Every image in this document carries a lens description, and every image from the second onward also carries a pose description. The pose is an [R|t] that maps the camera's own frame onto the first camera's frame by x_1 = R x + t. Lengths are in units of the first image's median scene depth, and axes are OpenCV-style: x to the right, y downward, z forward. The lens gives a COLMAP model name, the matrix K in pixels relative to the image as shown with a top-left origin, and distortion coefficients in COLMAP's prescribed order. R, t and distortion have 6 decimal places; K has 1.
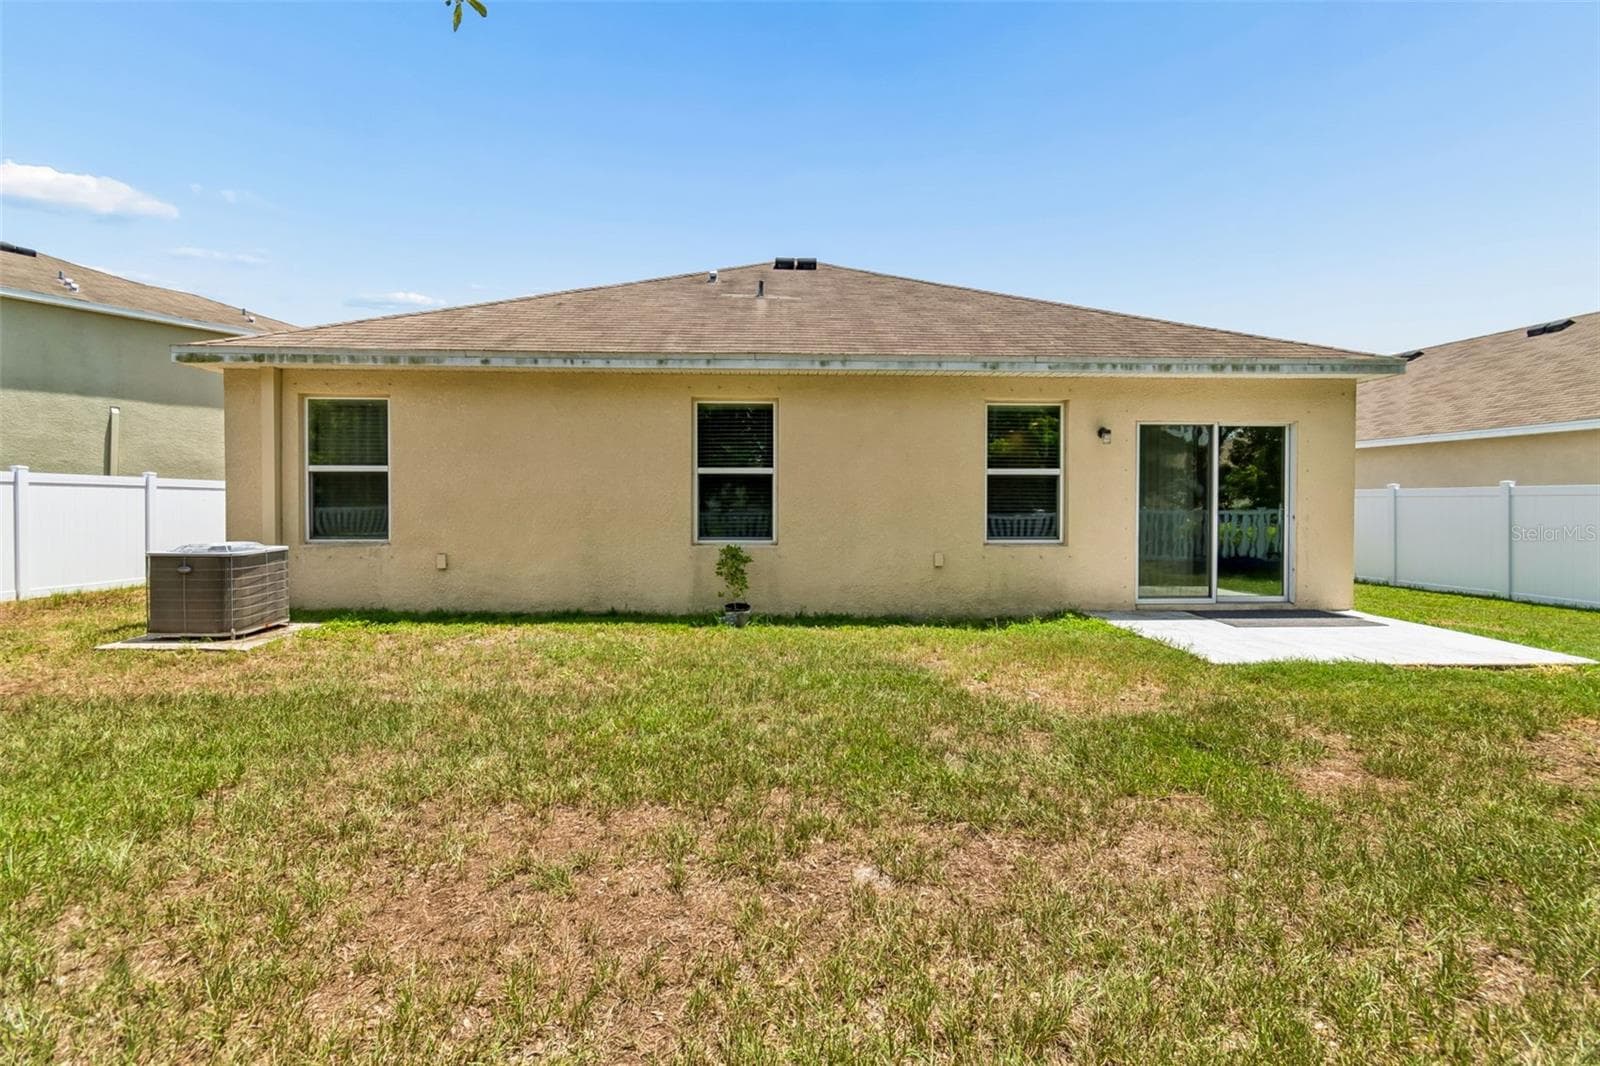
lens RADIAL K [[705.3, 0, 798.1], [0, 705.3, 513.6], [0, 0, 1]] dist [0.010863, -0.000093]
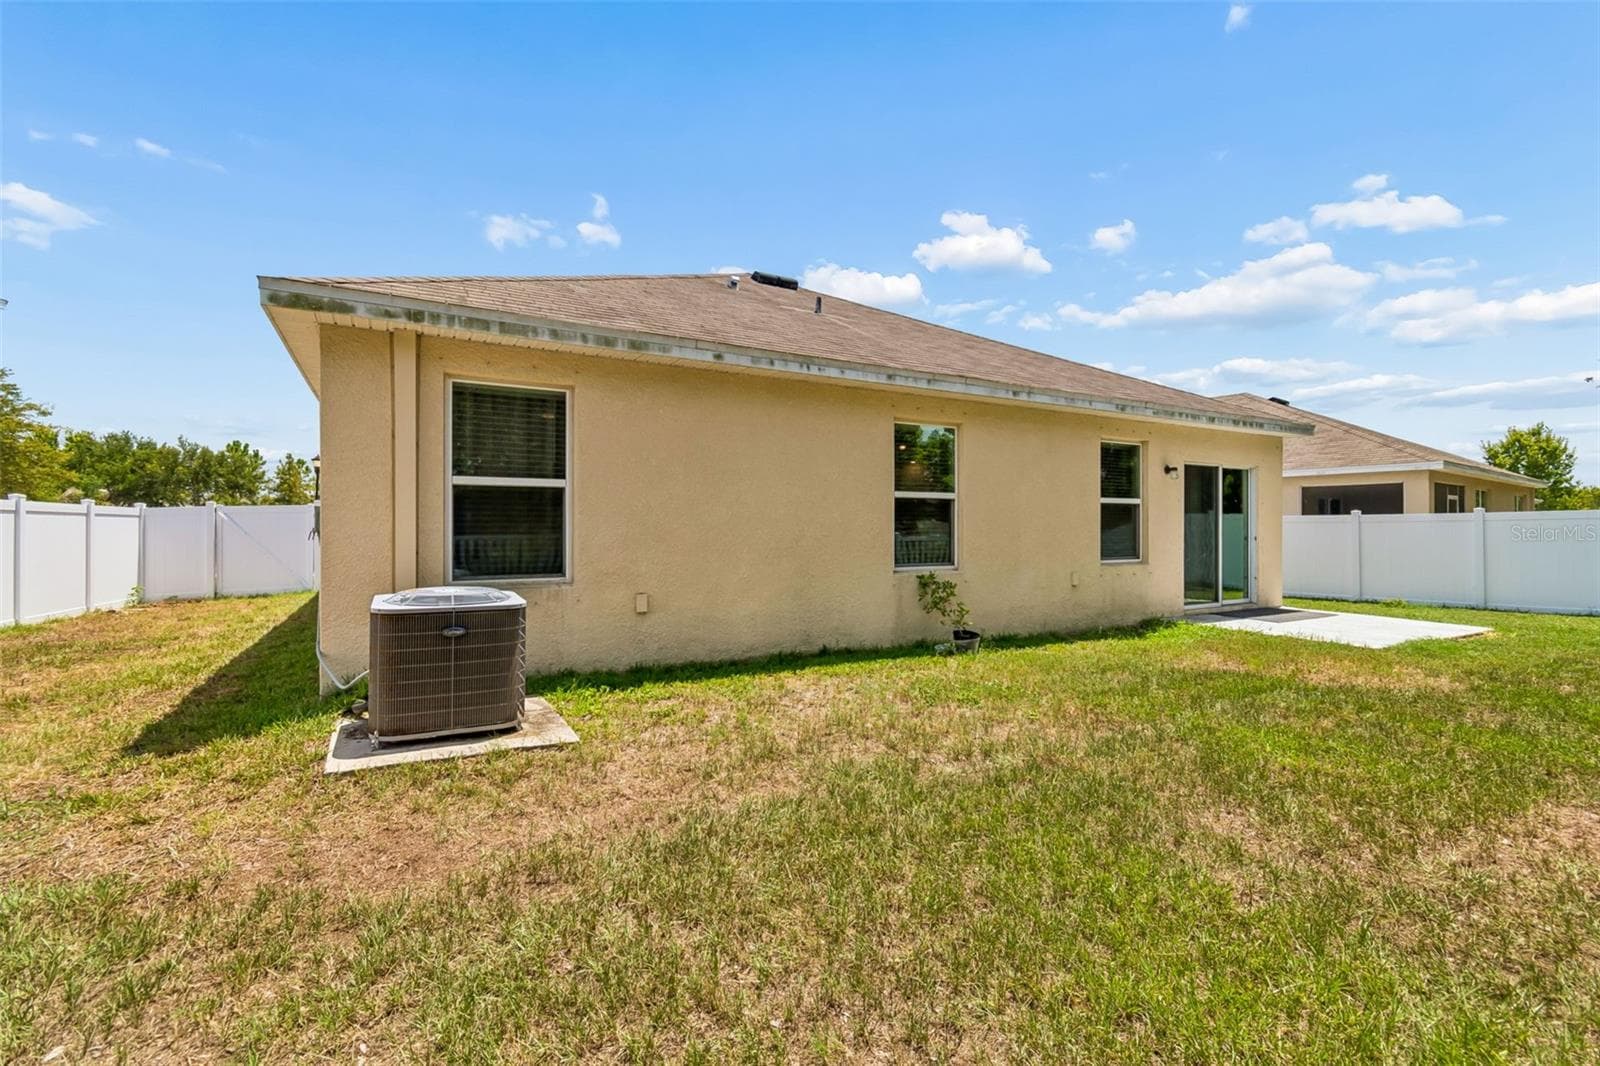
lens RADIAL K [[703.7, 0, 799.1], [0, 703.7, 525.3], [0, 0, 1]] dist [0.012550, -0.000152]
pose [[0.889265, 0.000327, 0.457392, -0.700031], [0.008016, 0.999835, -0.016299, -0.004709], [-0.457321, 0.018160, 0.889116, 0.221468]]
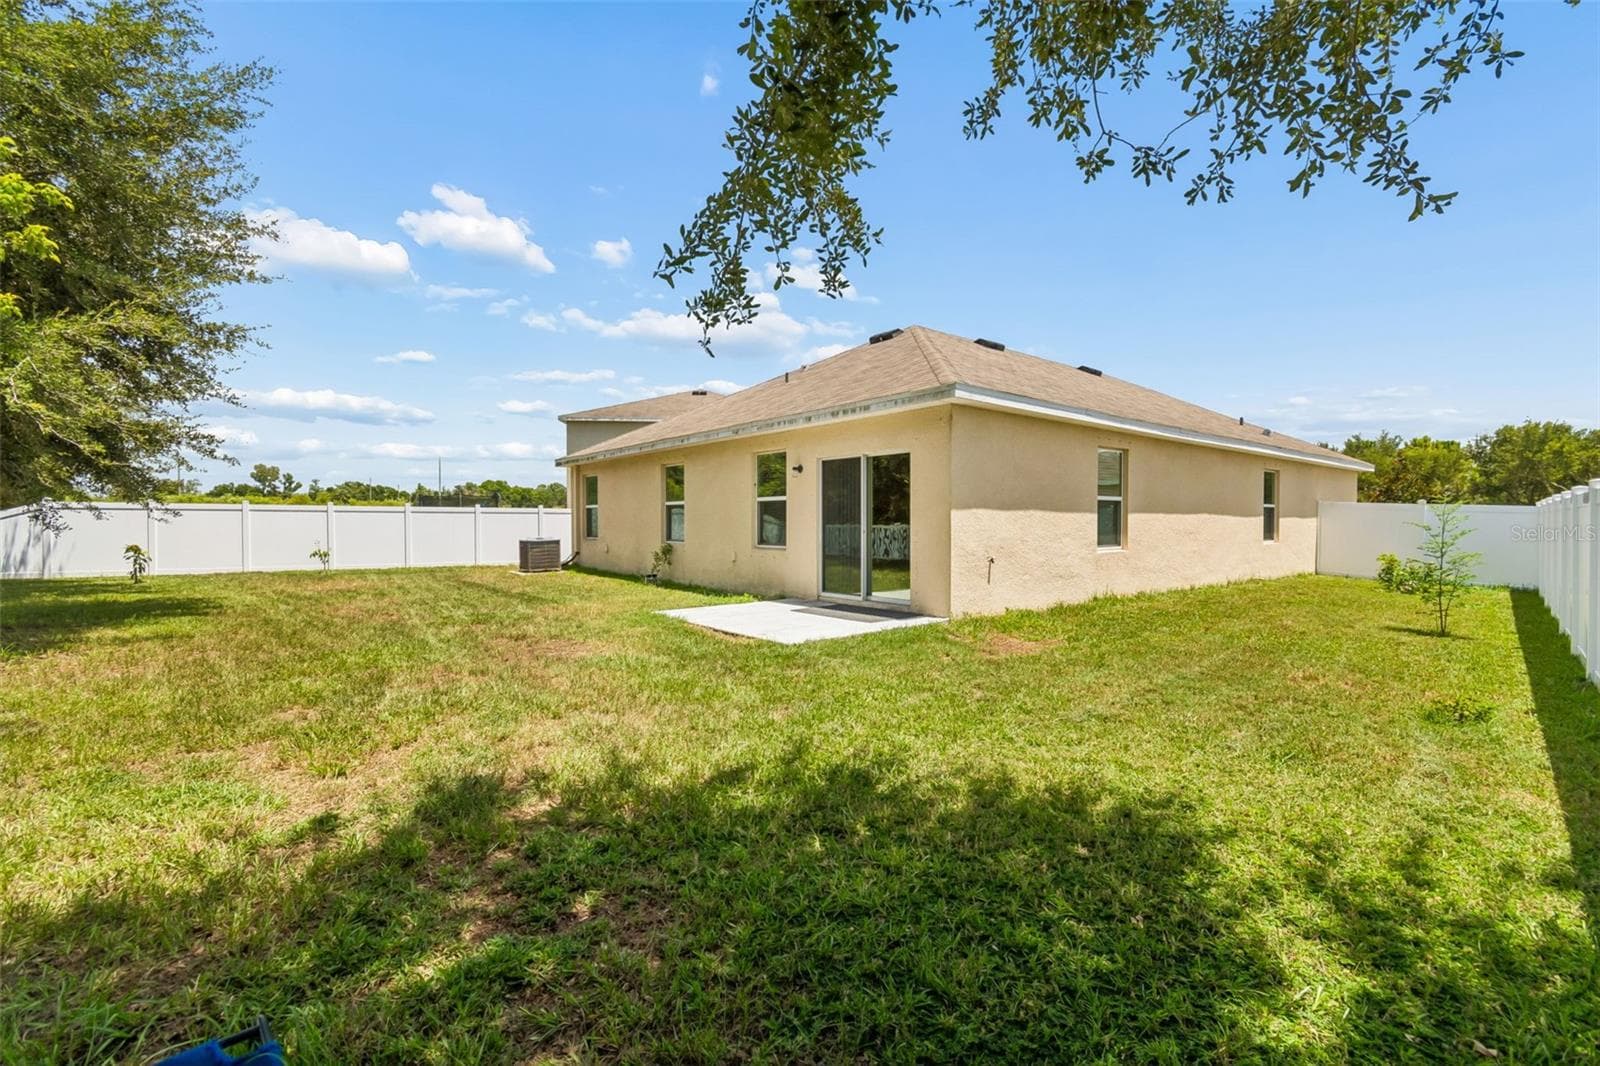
lens RADIAL K [[703.7, 0, 799.1], [0, 703.7, 525.3], [0, 0, 1]] dist [0.012550, -0.000152]
pose [[0.597322, 0.000352, -0.802001, 1.575945], [-0.011680, 0.999898, -0.008261, 0.007974], [0.801916, 0.014302, 0.597265, 0.181883]]
